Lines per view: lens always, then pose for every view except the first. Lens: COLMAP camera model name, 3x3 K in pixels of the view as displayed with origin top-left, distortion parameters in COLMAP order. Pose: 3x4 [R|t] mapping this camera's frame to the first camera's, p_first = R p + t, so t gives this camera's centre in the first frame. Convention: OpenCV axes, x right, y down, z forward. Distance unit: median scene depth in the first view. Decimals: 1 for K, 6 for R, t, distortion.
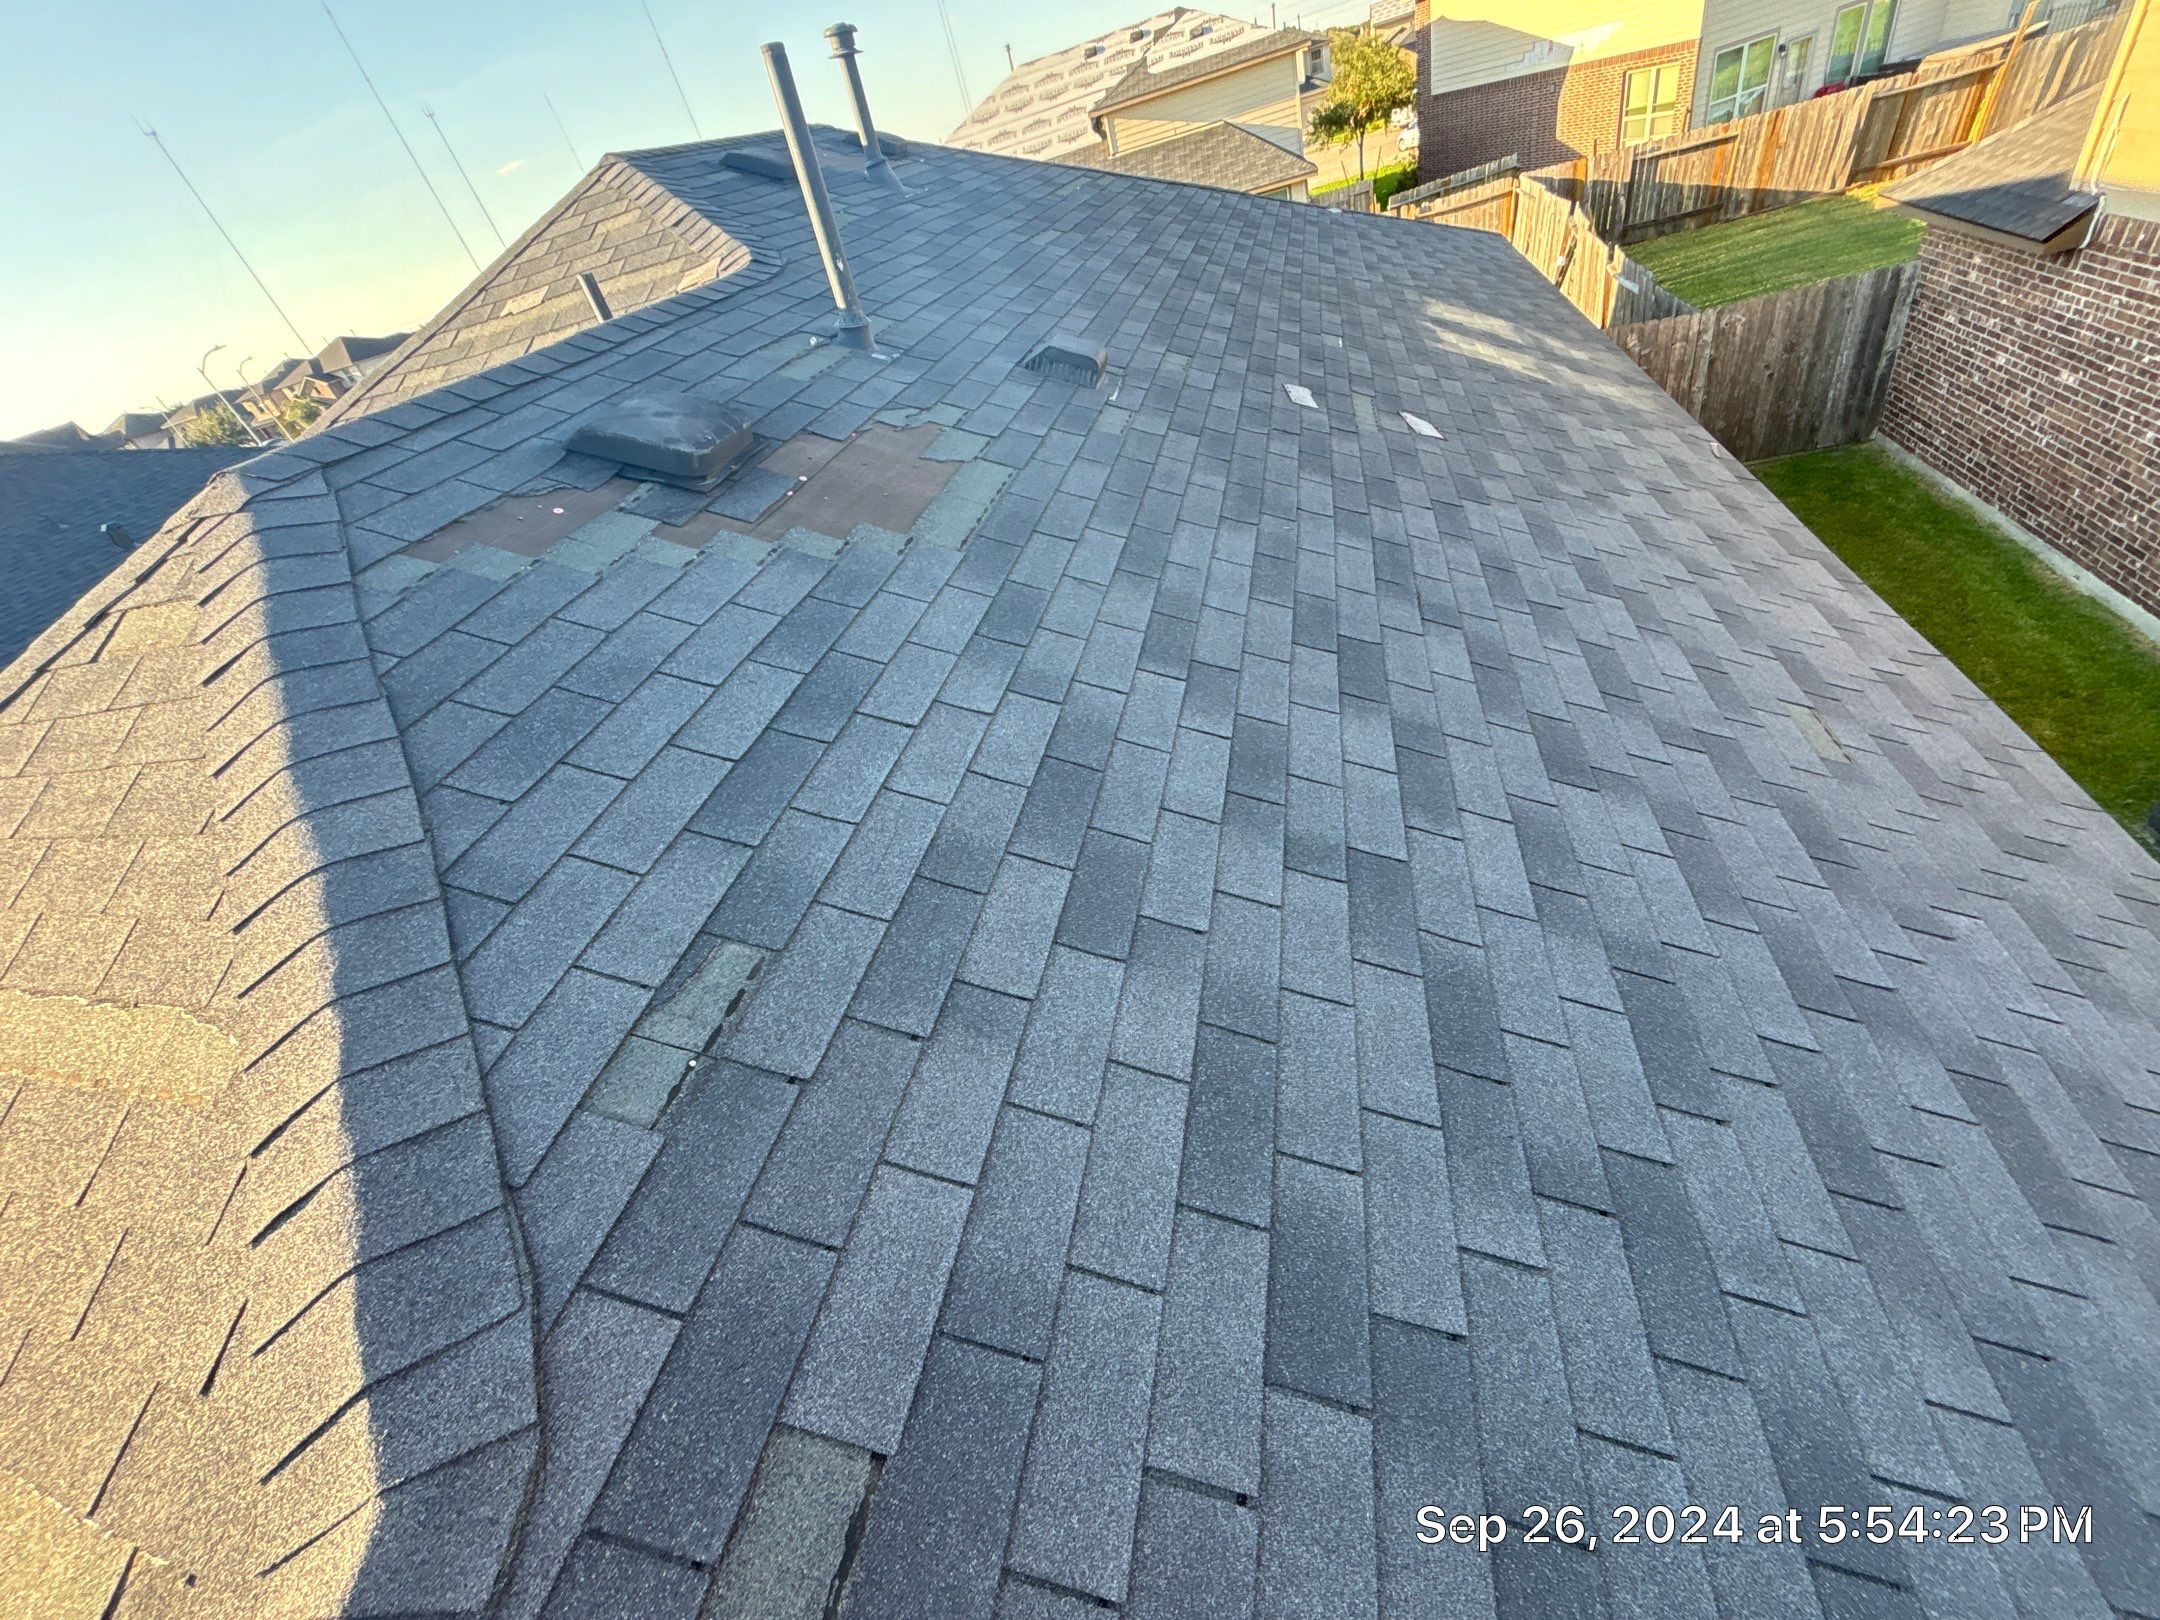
lens RADIAL K [[870.8, 0, 1068.0], [0, 870.8, 813.7], [0, 0, 1]] dist [-0.003194, 0.000638]
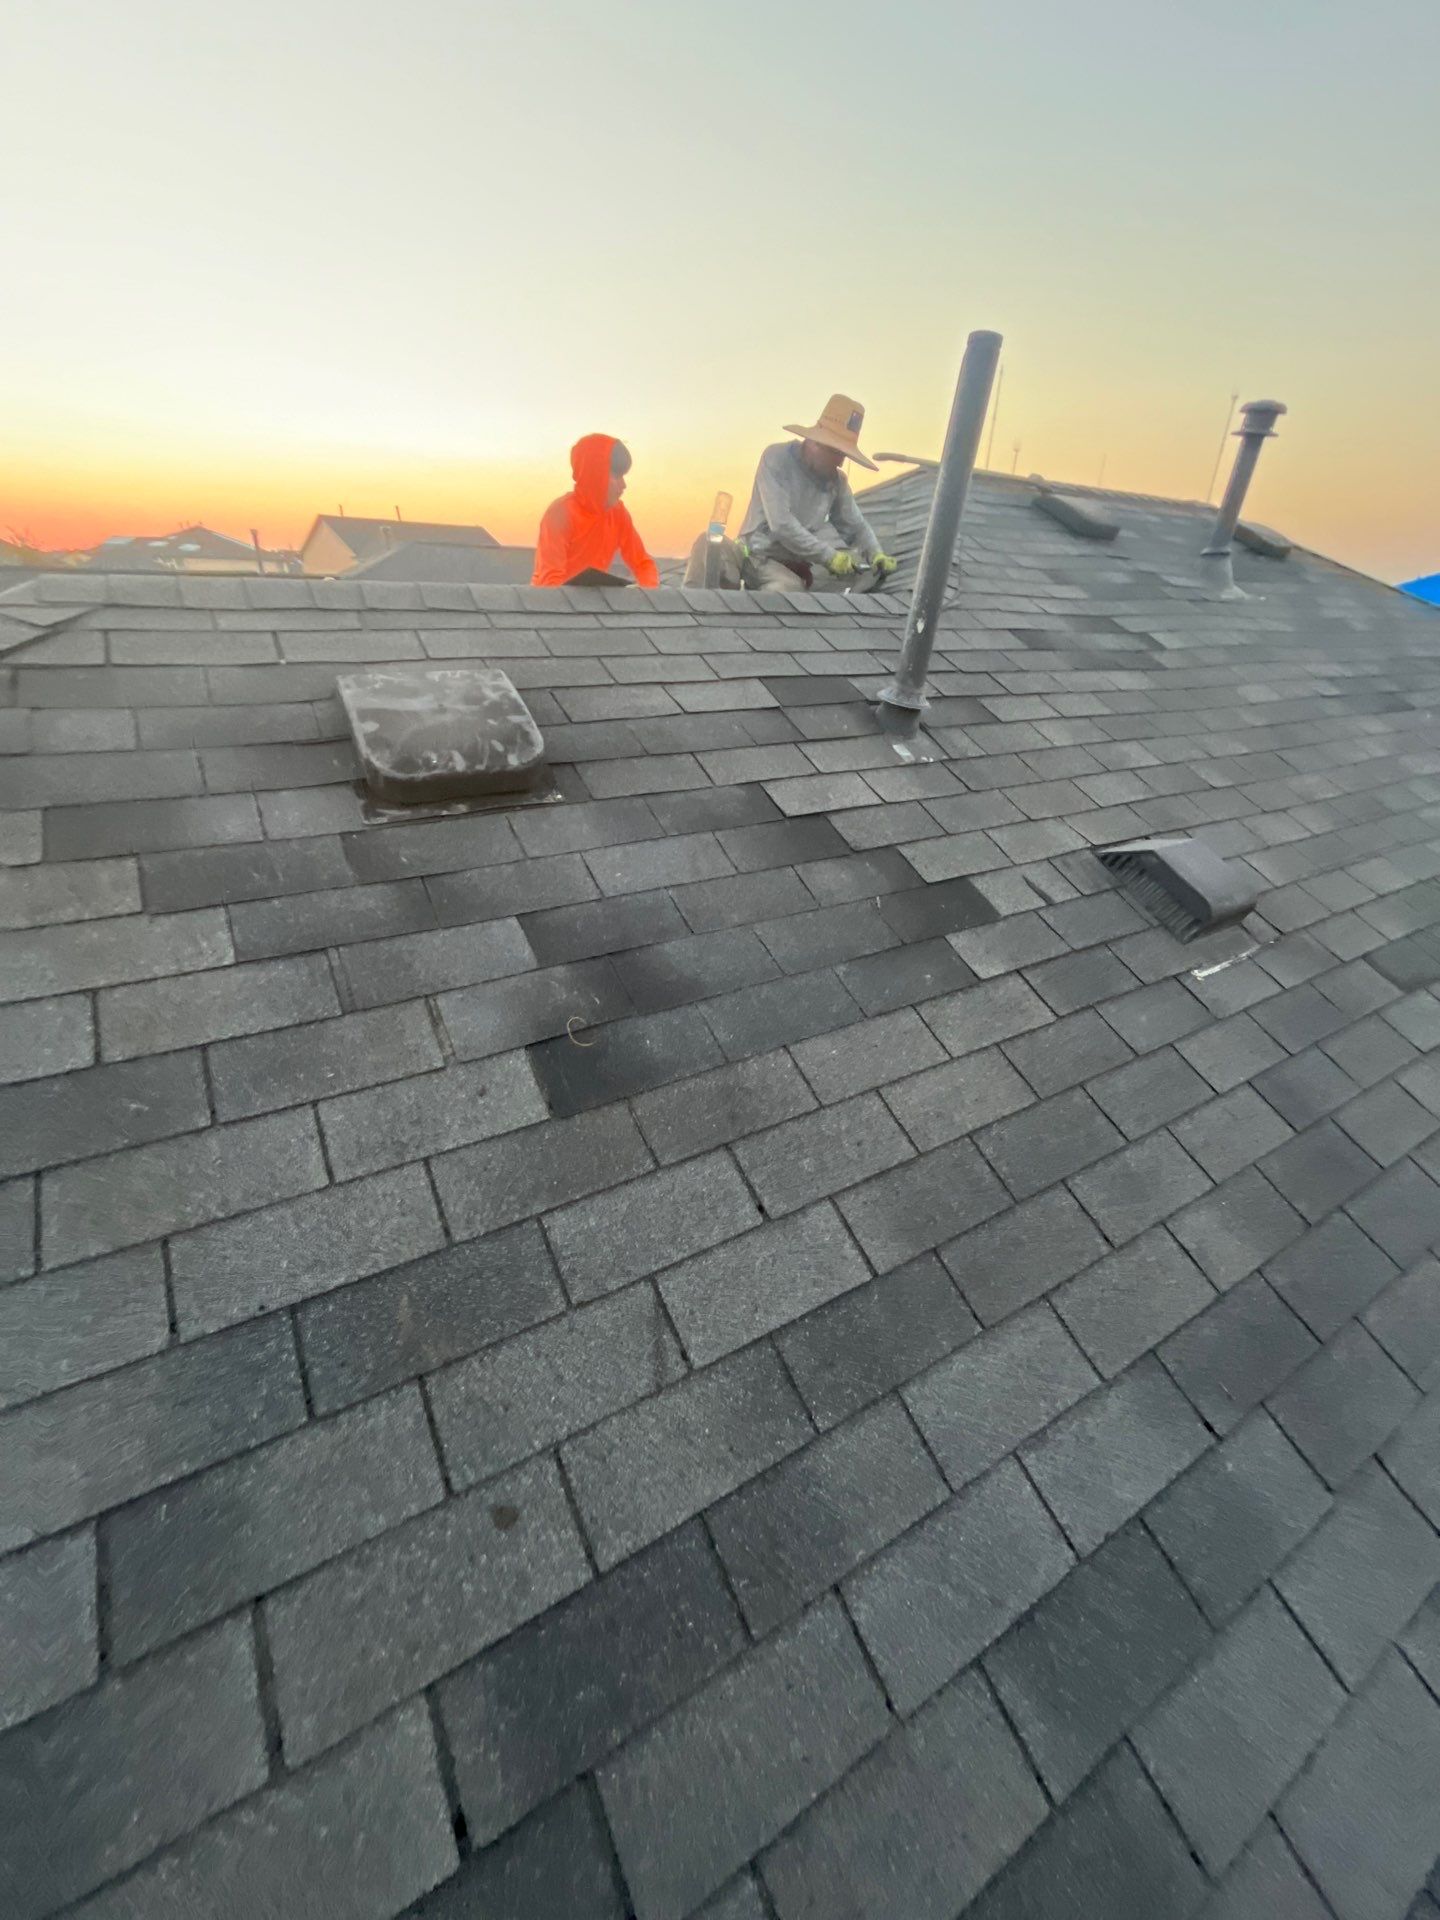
lens RADIAL K [[774.0, 0, 720.6], [0, 774.0, 944.1], [0, 0, 1]] dist [-0.003194, 0.000638]
pose [[0.653798, 0.550657, -0.518966, 0.276282], [-0.612175, 0.788050, 0.064949, -0.921906], [0.444736, 0.275235, 0.852324, 1.143049]]
